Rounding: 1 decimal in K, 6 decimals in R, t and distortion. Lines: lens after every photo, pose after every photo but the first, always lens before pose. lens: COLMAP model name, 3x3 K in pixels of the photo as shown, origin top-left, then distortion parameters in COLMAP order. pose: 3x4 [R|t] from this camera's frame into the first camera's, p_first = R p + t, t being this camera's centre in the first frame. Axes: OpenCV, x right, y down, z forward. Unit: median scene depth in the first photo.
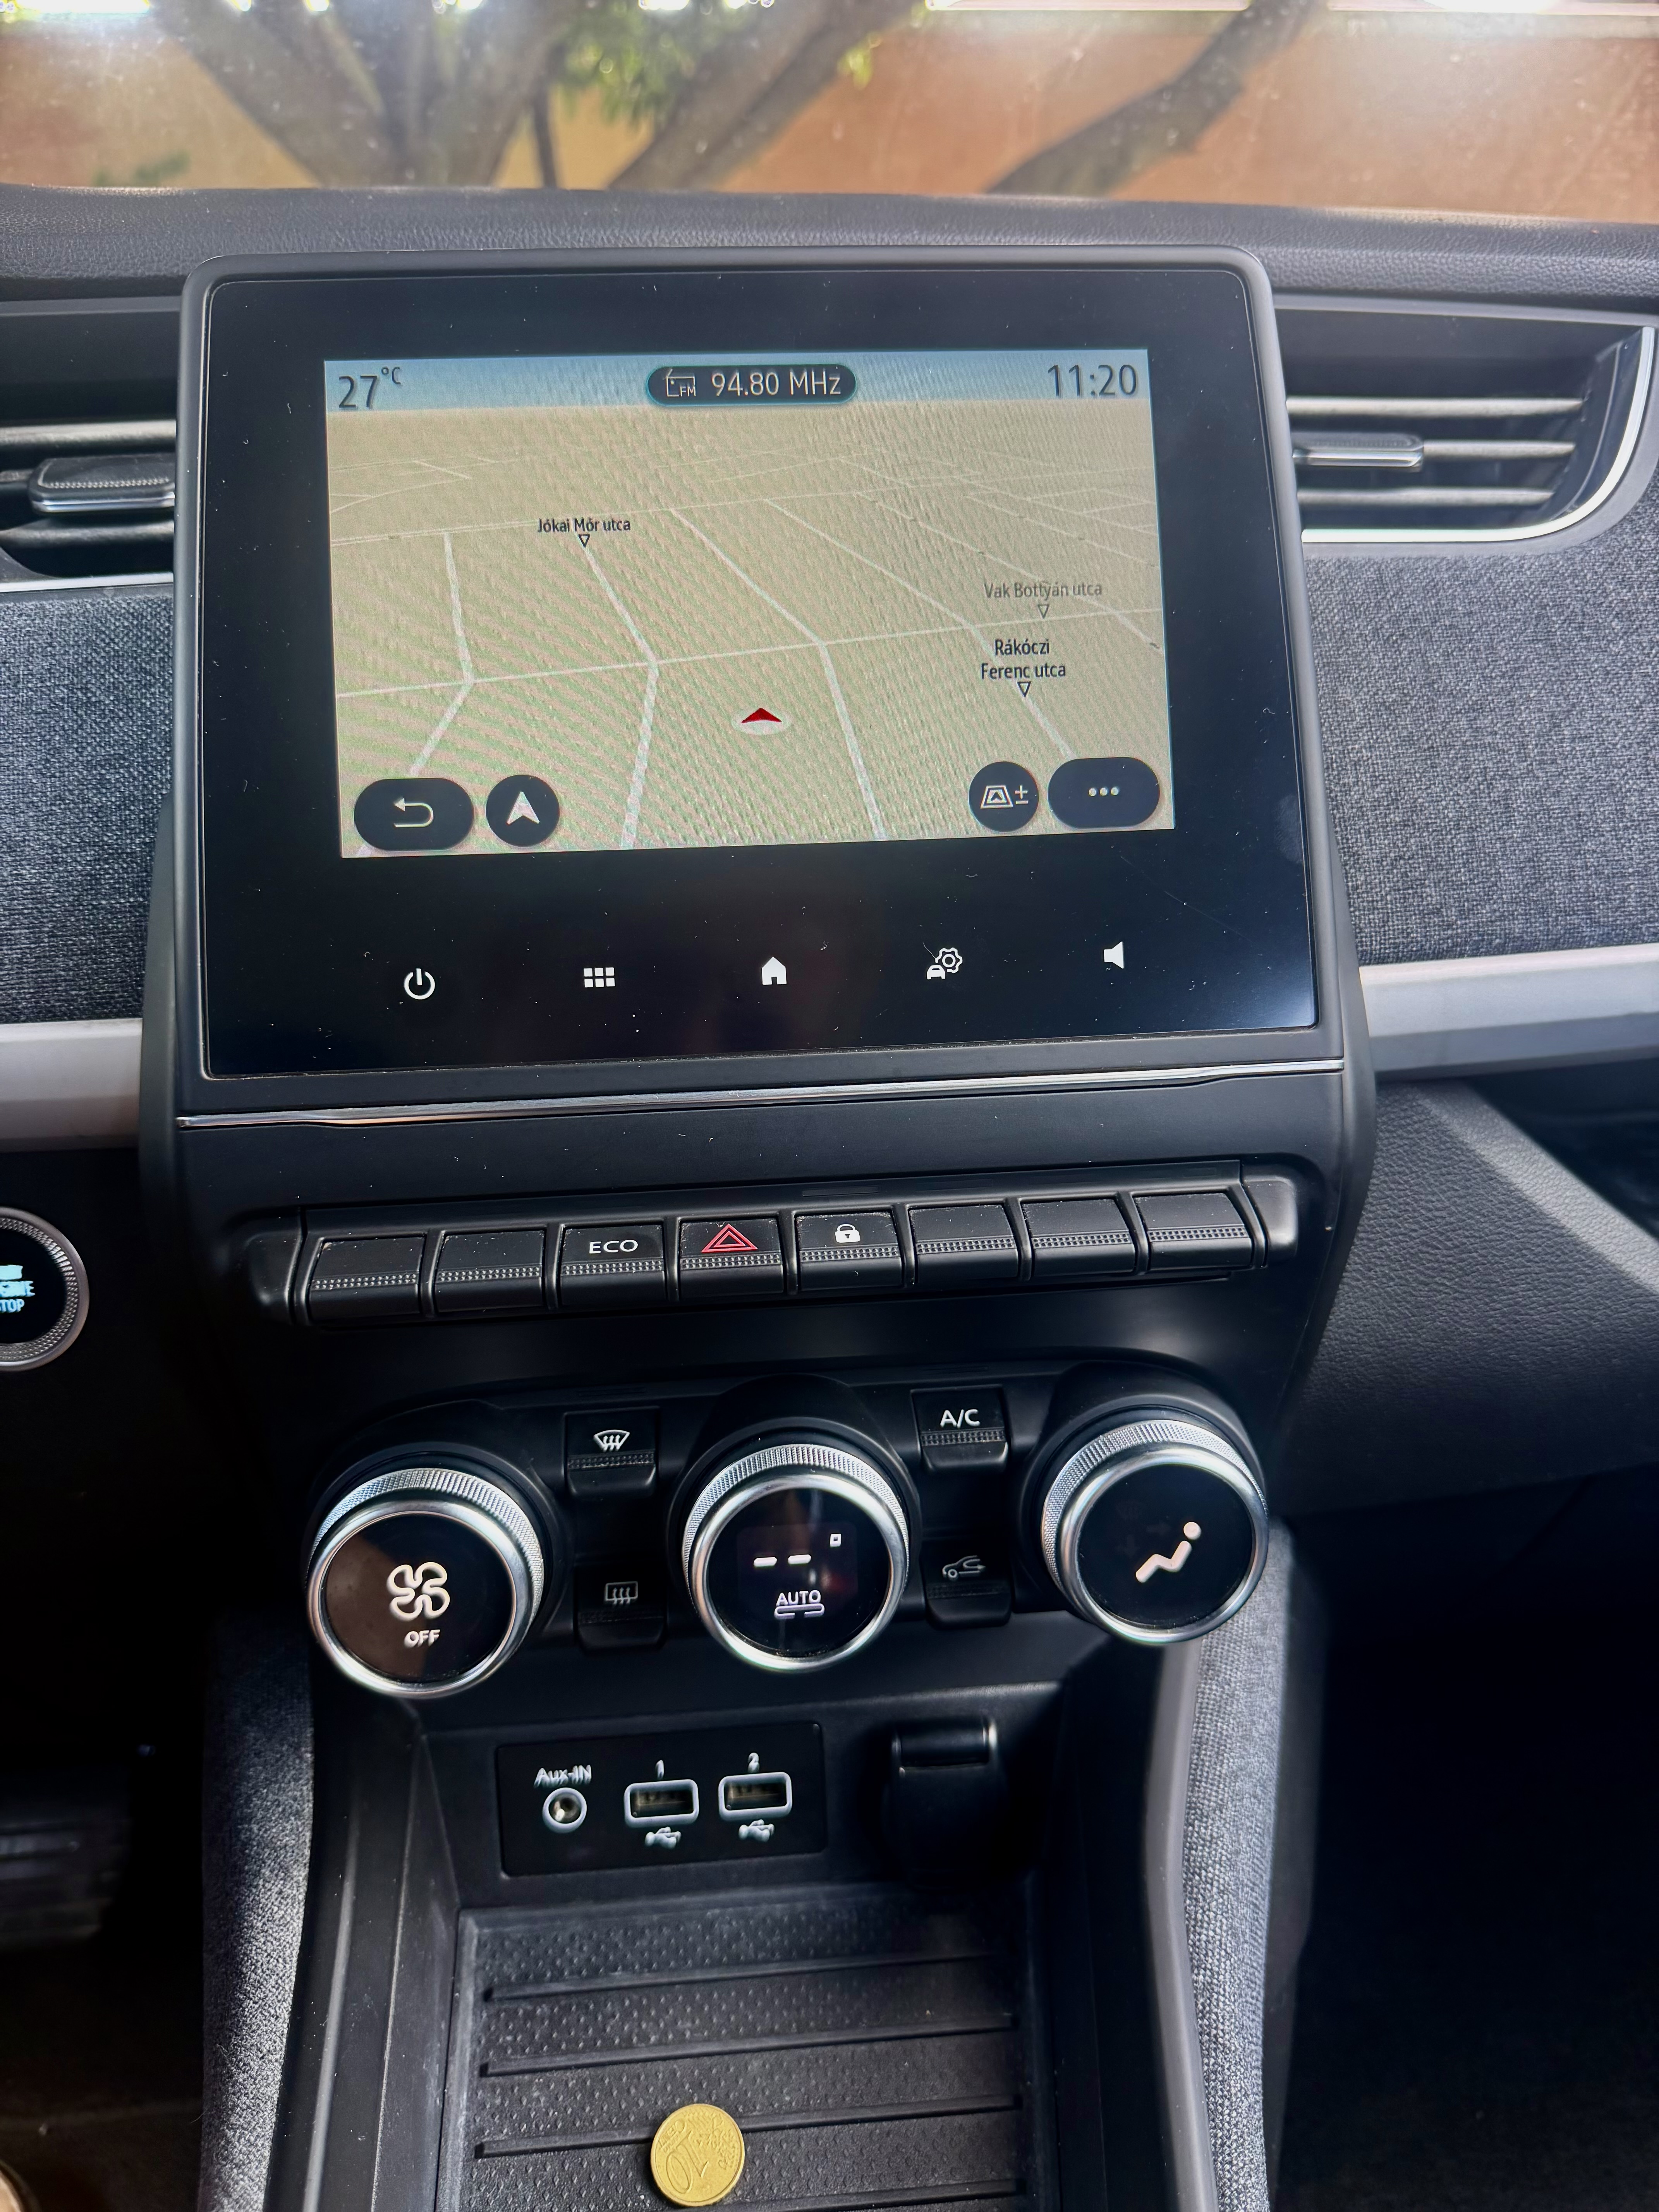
lens RADIAL K [[1554.6, 0, 831.4], [0, 1554.6, 1103.8], [0, 0, 1]] dist [0.003602, -0.030782]
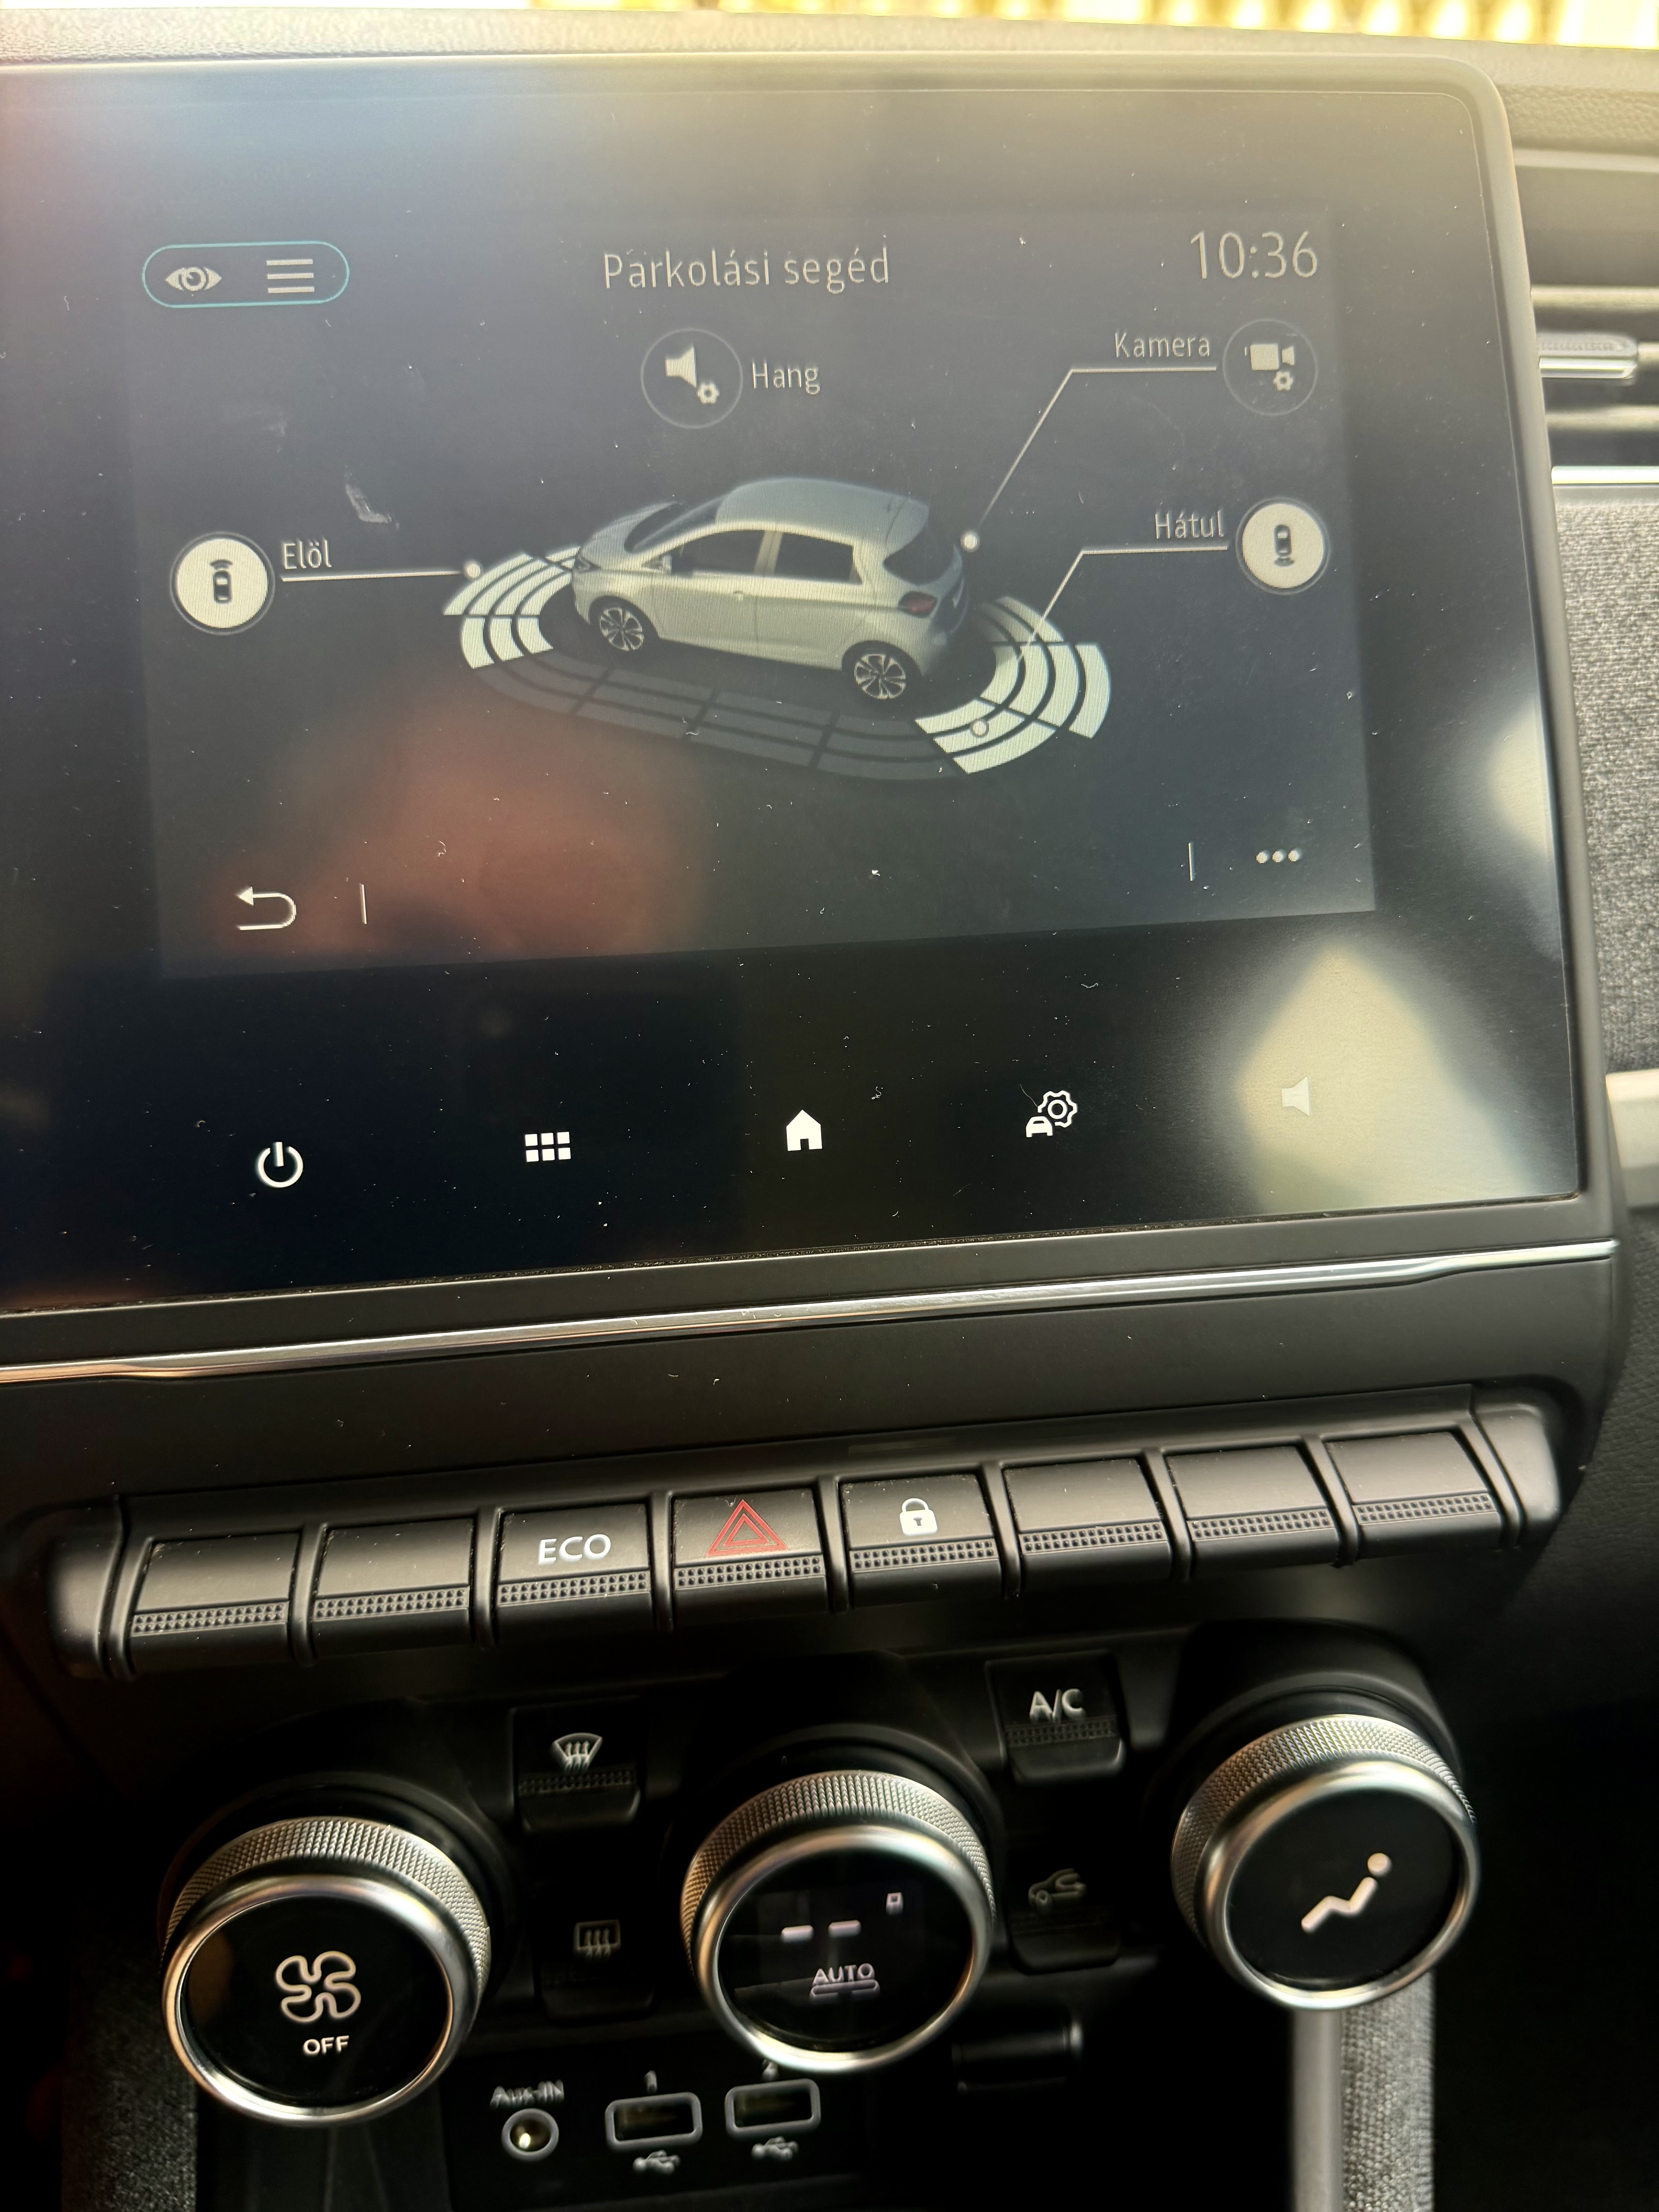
lens RADIAL K [[1577.2, 0, 821.1], [0, 1577.2, 1116.6], [0, 0, 1]] dist [-0.019133, -0.003521]
pose [[0.999773, -0.013998, 0.016091, -0.035922], [0.013288, 0.998968, 0.043422, -0.107826], [-0.016683, -0.043198, 0.998927, 0.273739]]
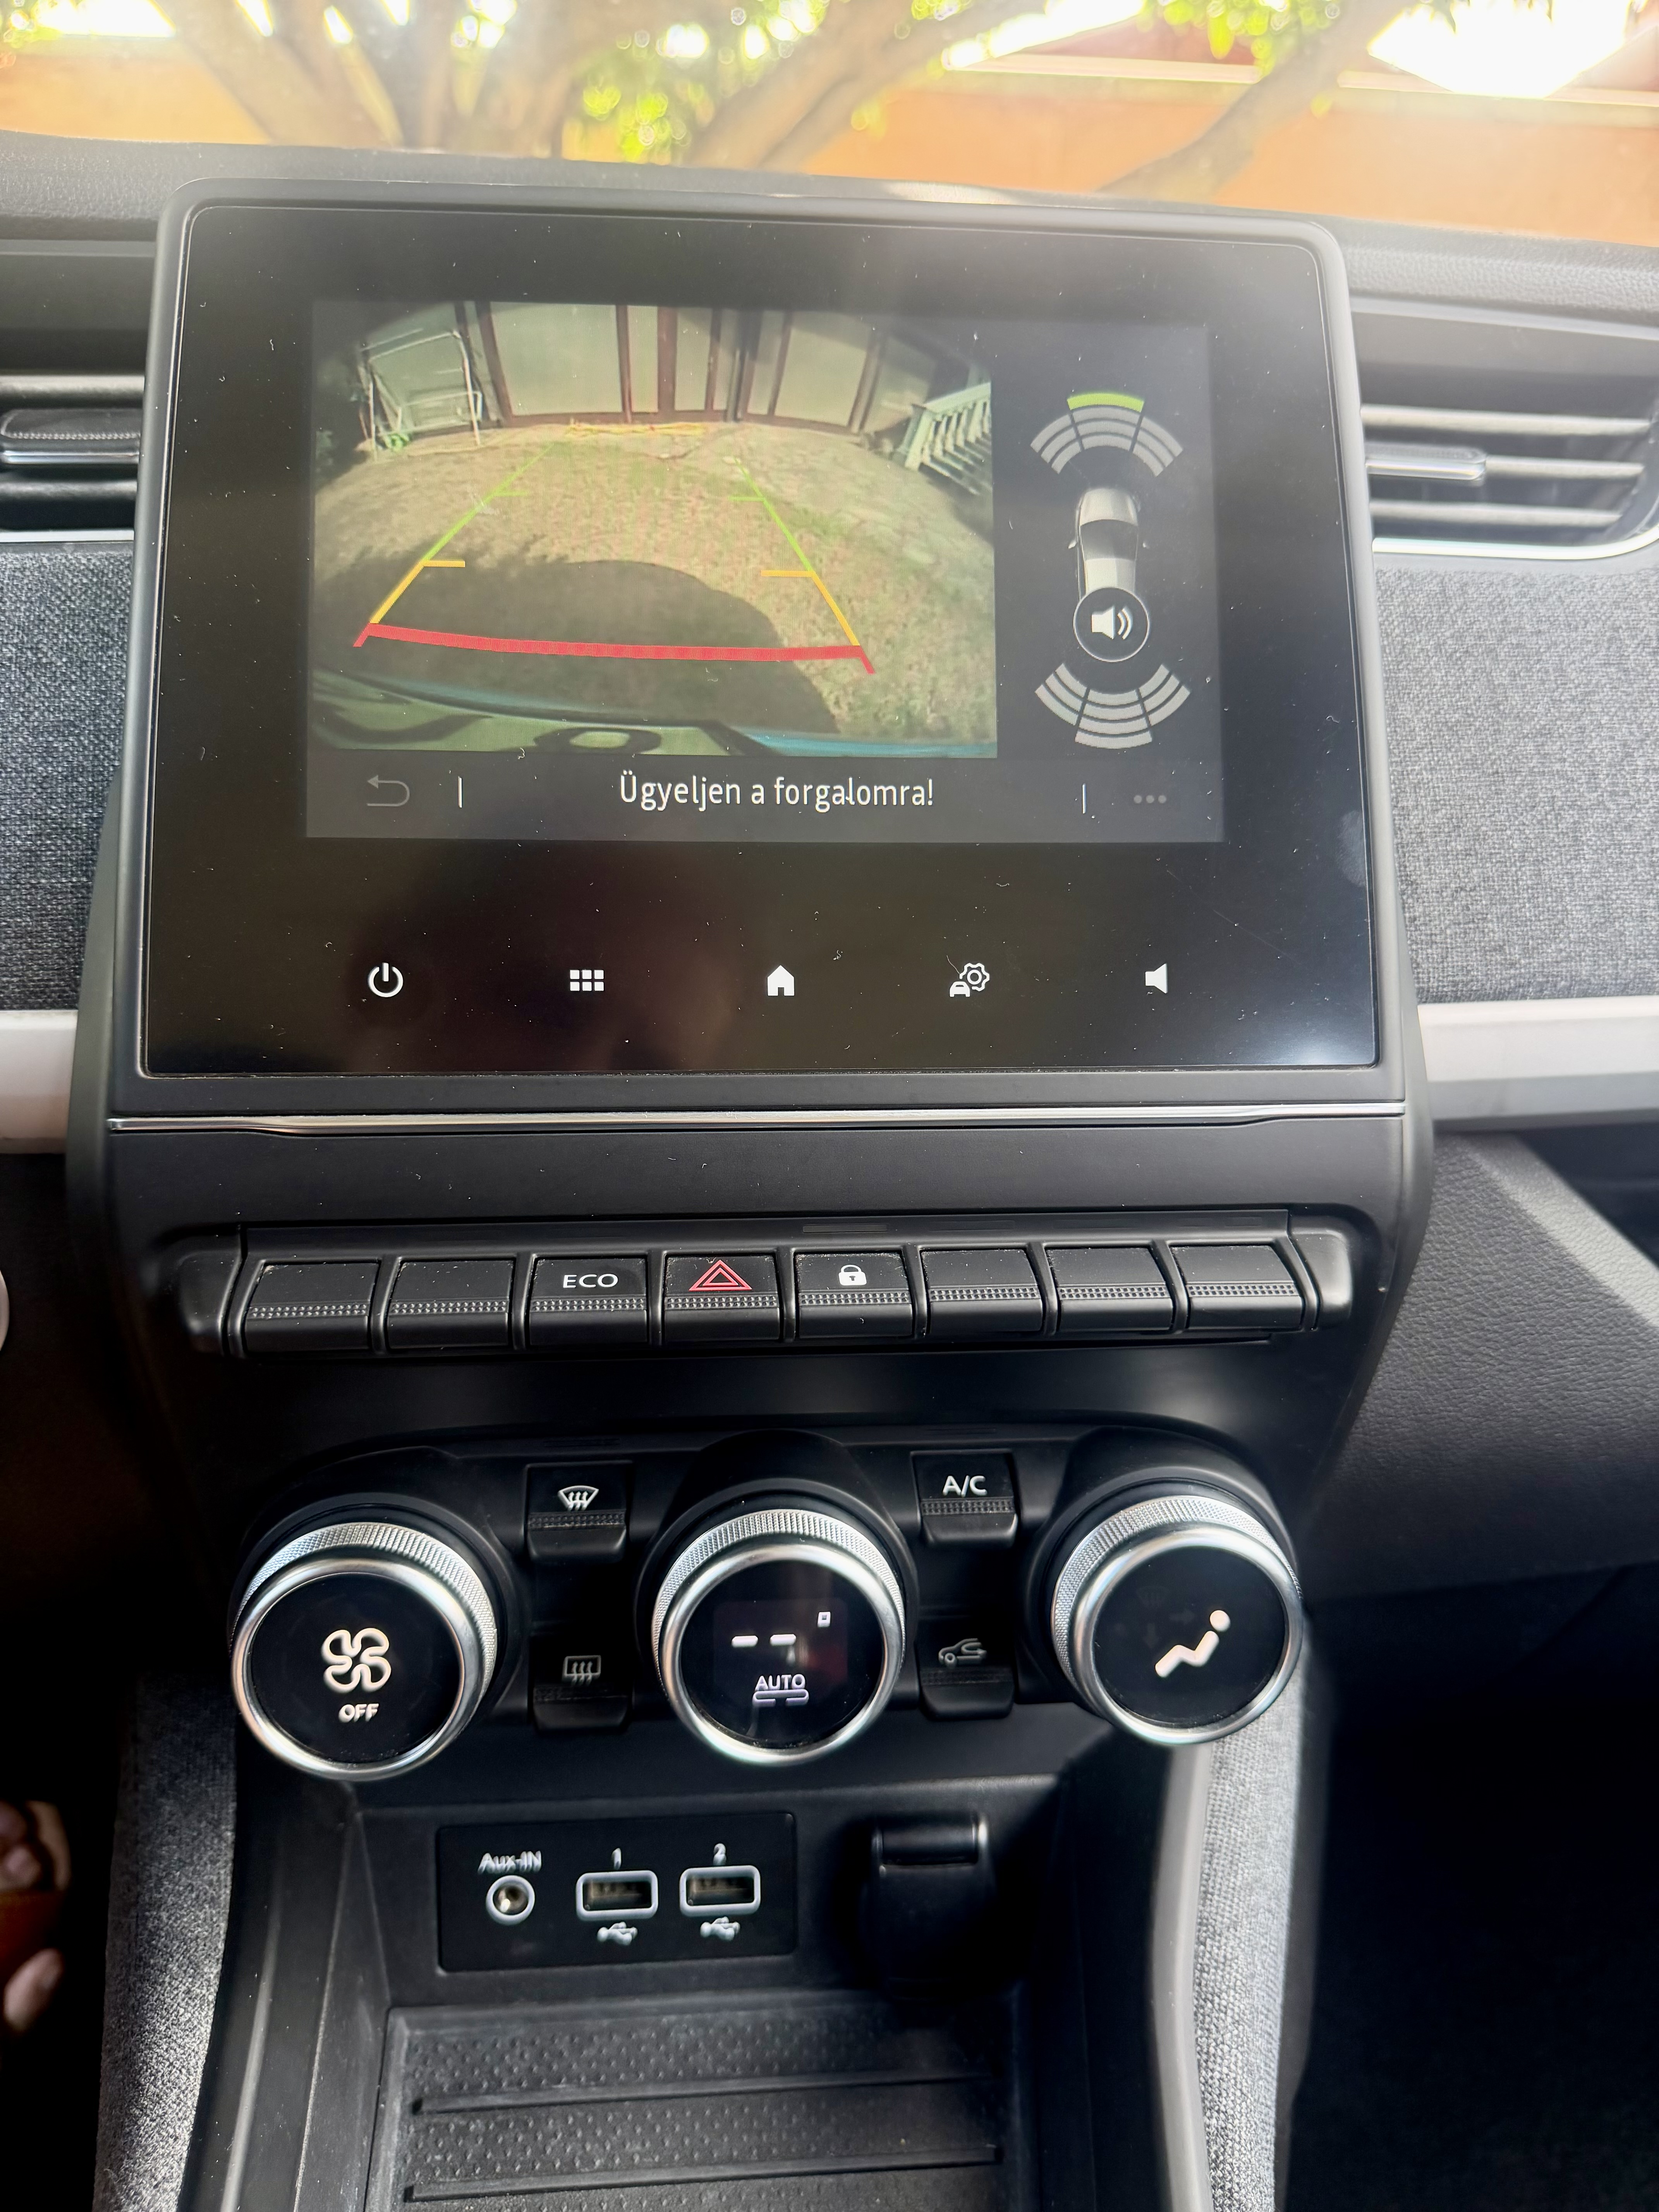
lens RADIAL K [[1563.2, 0, 829.5], [0, 1563.2, 1106.0], [0, 0, 1]] dist [-0.011974, -0.007727]
pose [[0.999256, 0.036610, 0.012146, -0.015241], [-0.036251, 0.998934, -0.028583, 0.010423], [-0.013179, 0.028122, 0.999518, 0.085525]]
